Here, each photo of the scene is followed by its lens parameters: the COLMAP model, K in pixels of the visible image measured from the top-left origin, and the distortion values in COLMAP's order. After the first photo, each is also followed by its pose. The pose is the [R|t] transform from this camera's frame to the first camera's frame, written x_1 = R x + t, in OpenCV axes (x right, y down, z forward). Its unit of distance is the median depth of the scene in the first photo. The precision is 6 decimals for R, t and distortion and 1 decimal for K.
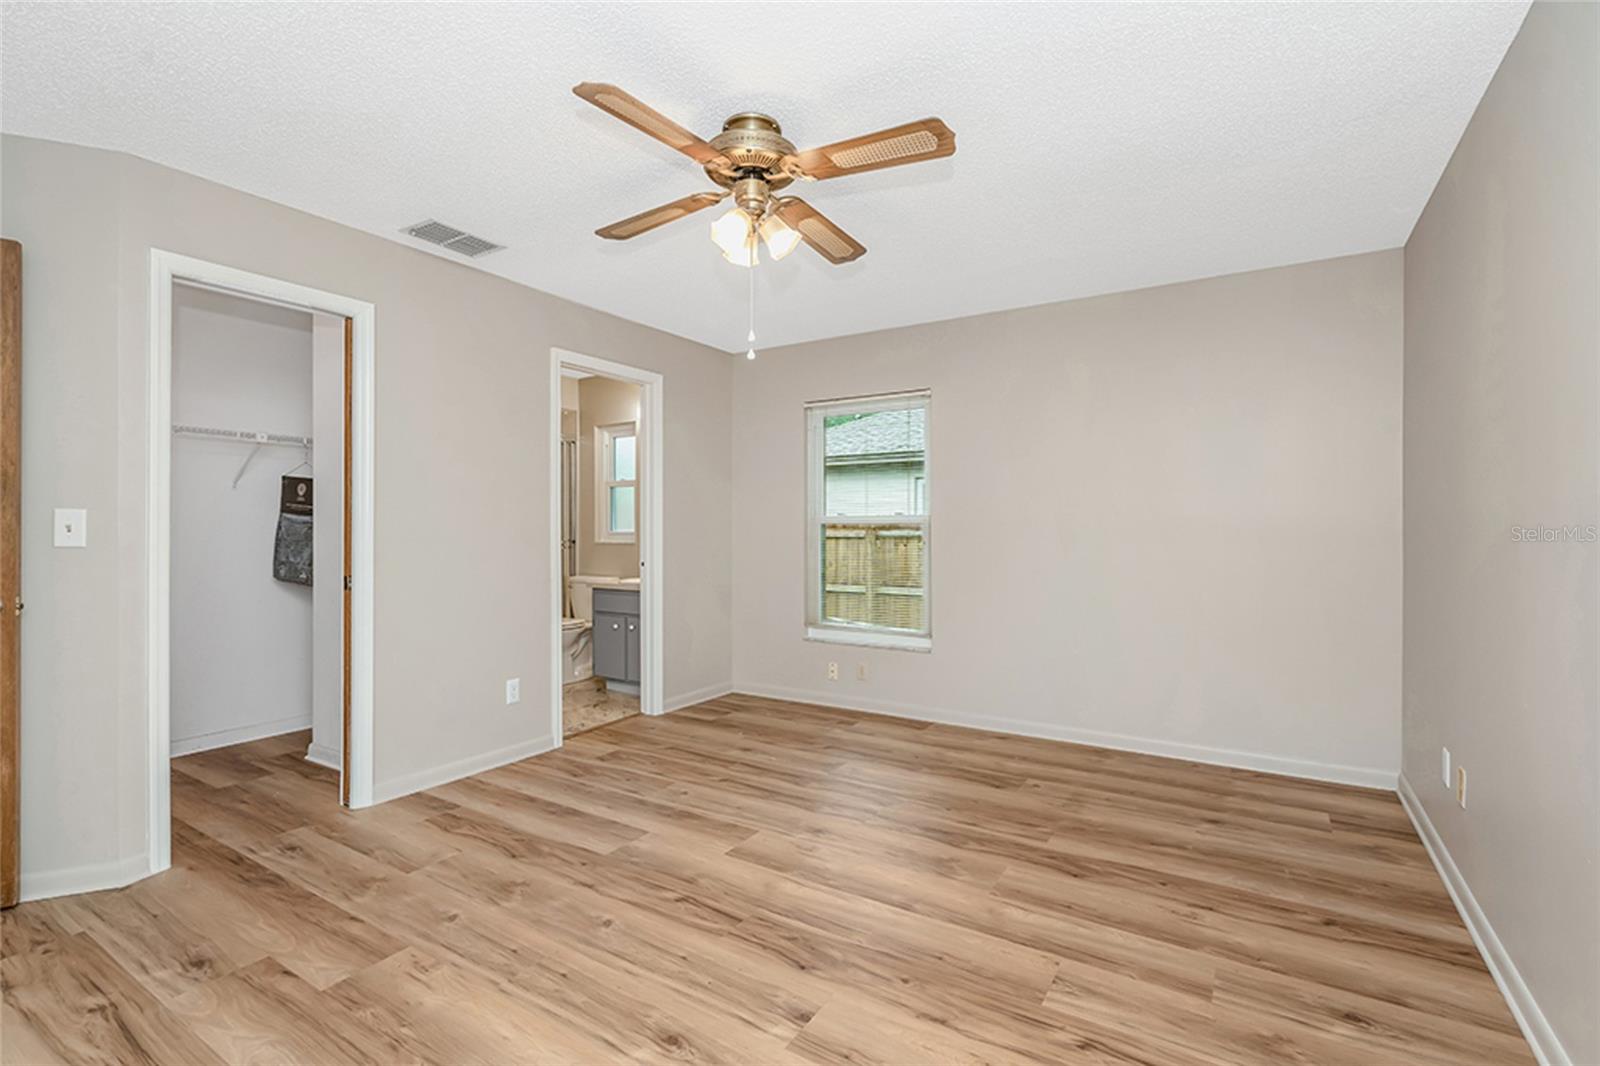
lens RADIAL K [[722.9, 0, 804.3], [0, 722.9, 529.3], [0, 0, 1]] dist [-0.000342, -0.000129]
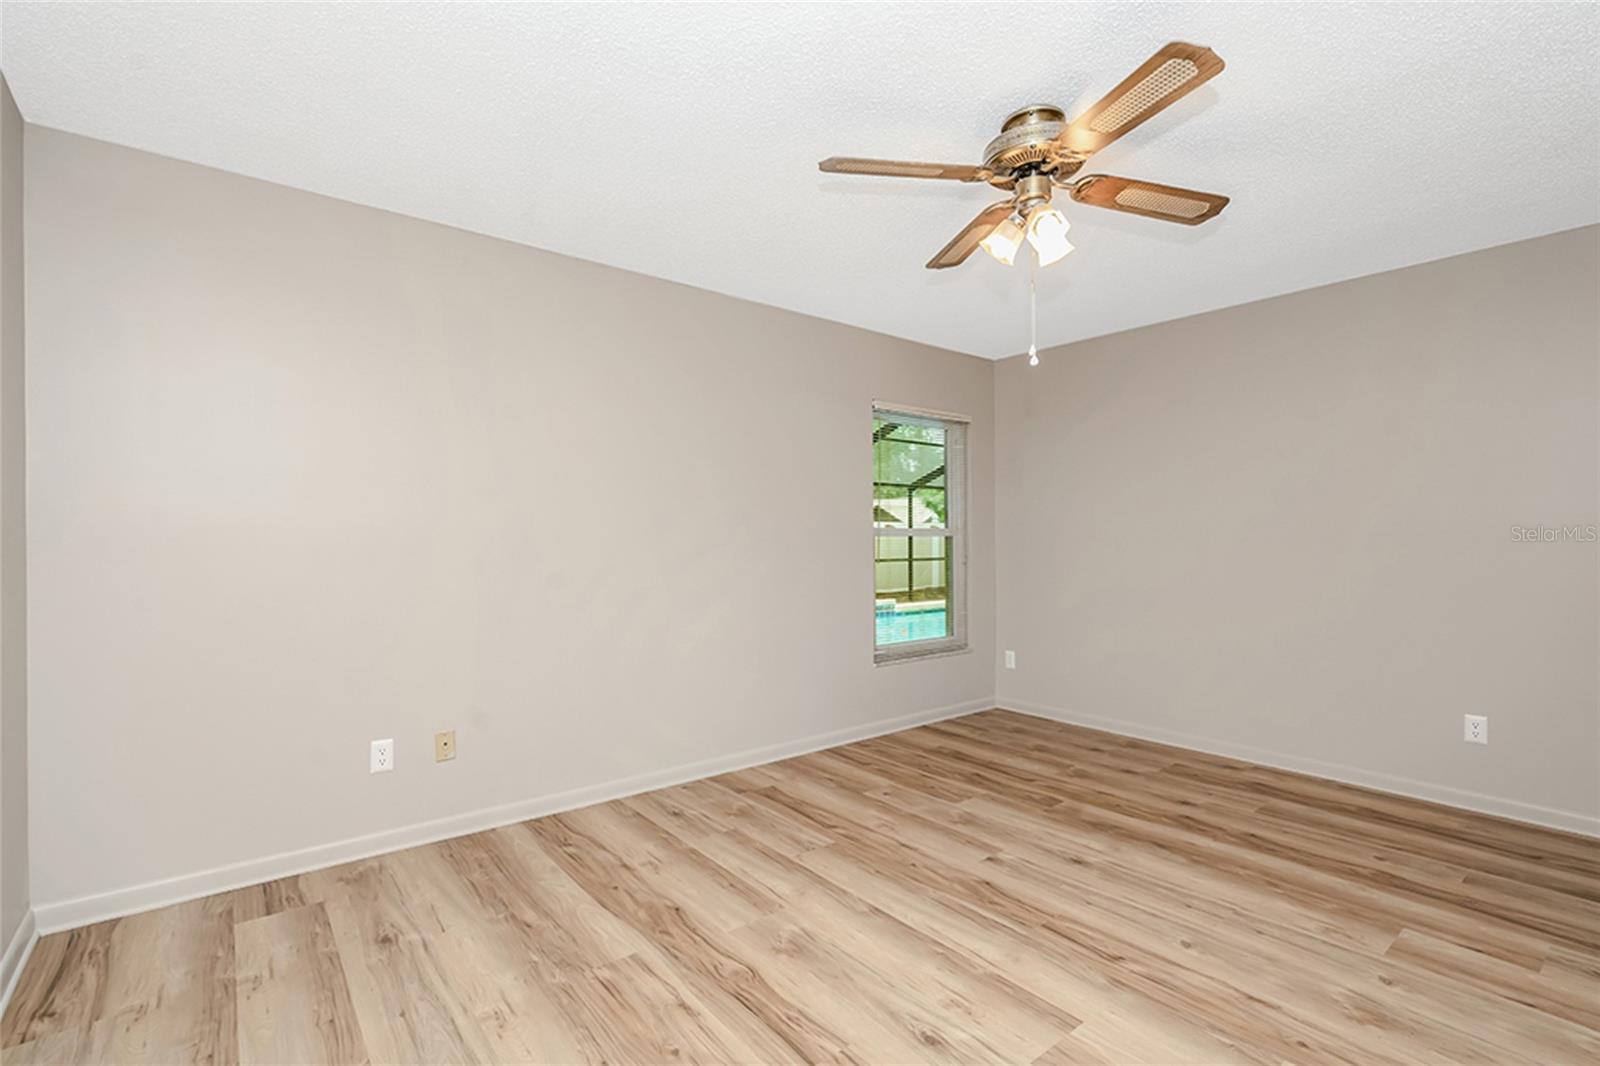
lens RADIAL K [[727.7, 0, 807.6], [0, 727.7, 538.8], [0, 0, 1]] dist [-0.001966, 0.000114]
pose [[-0.947925, 0.000646, 0.318493, -0.090584], [0.000748, 1.000000, 0.000197, -0.004030], [-0.318492, 0.000425, -0.947925, 1.894645]]
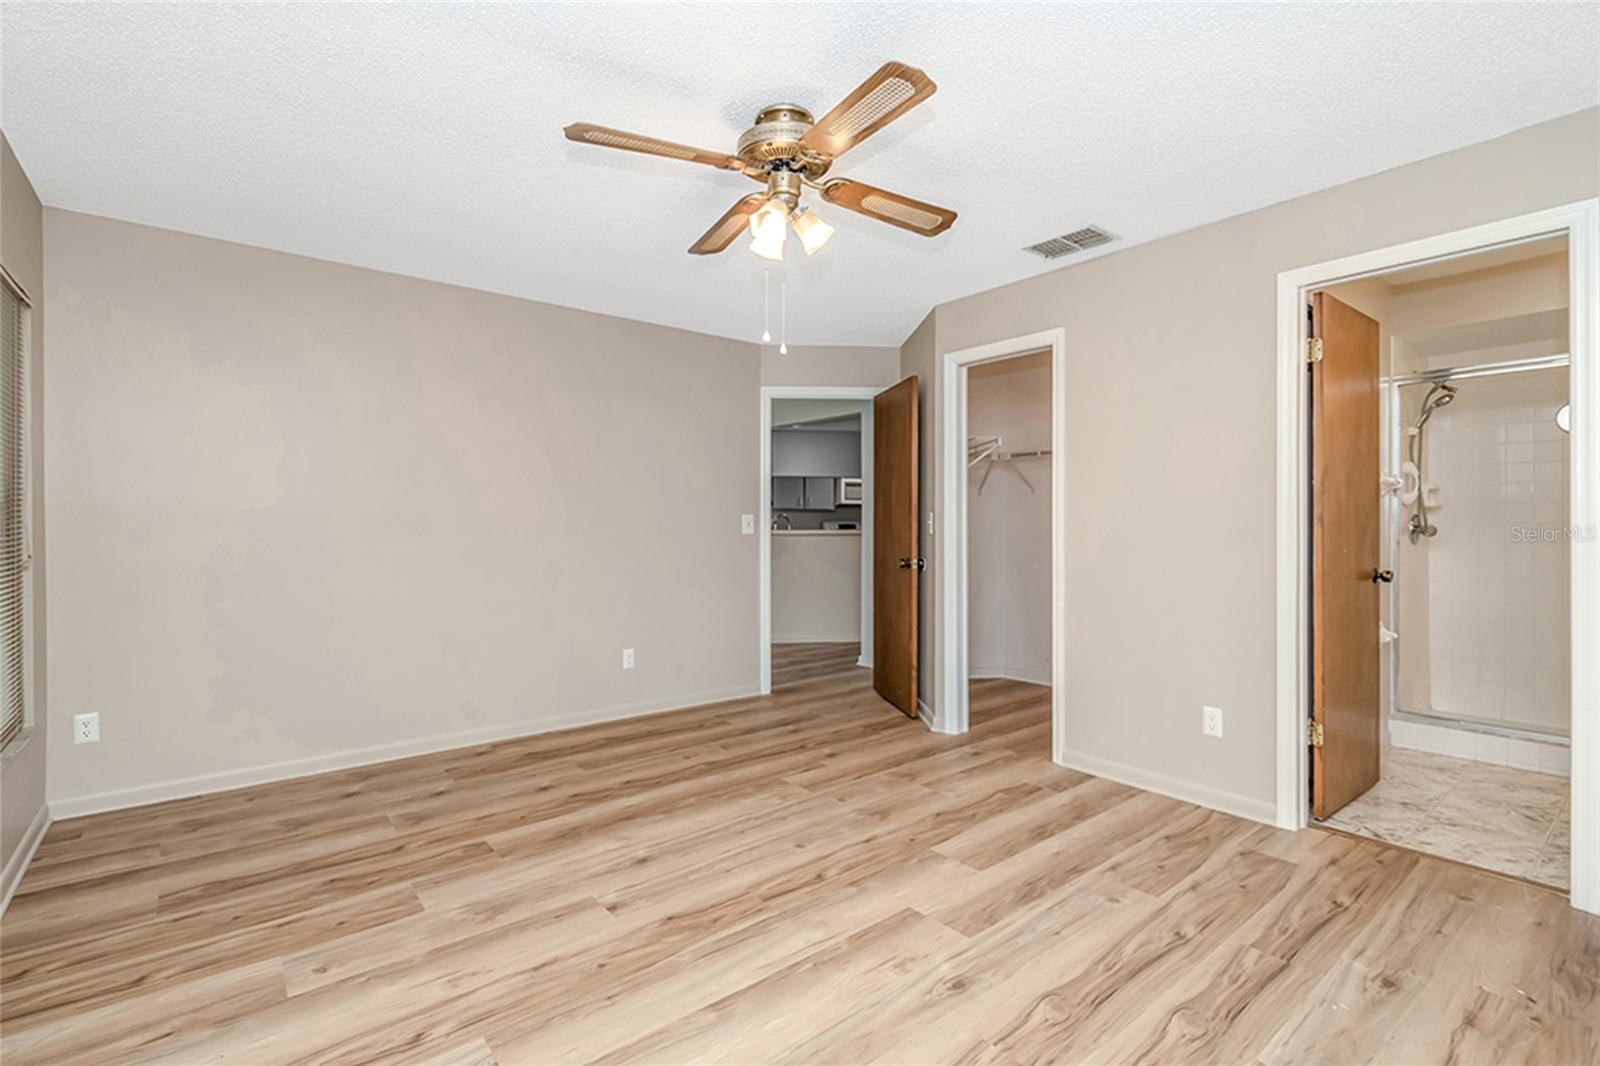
lens RADIAL K [[733.7, 0, 803.6], [0, 733.7, 523.5], [0, 0, 1]] dist [0.000473, 0.000072]
pose [[-0.319067, 0.000816, -0.947732, 0.819923], [0.000250, 1.000000, 0.000777, -0.003634], [0.947732, 0.000010, -0.319067, 1.269415]]
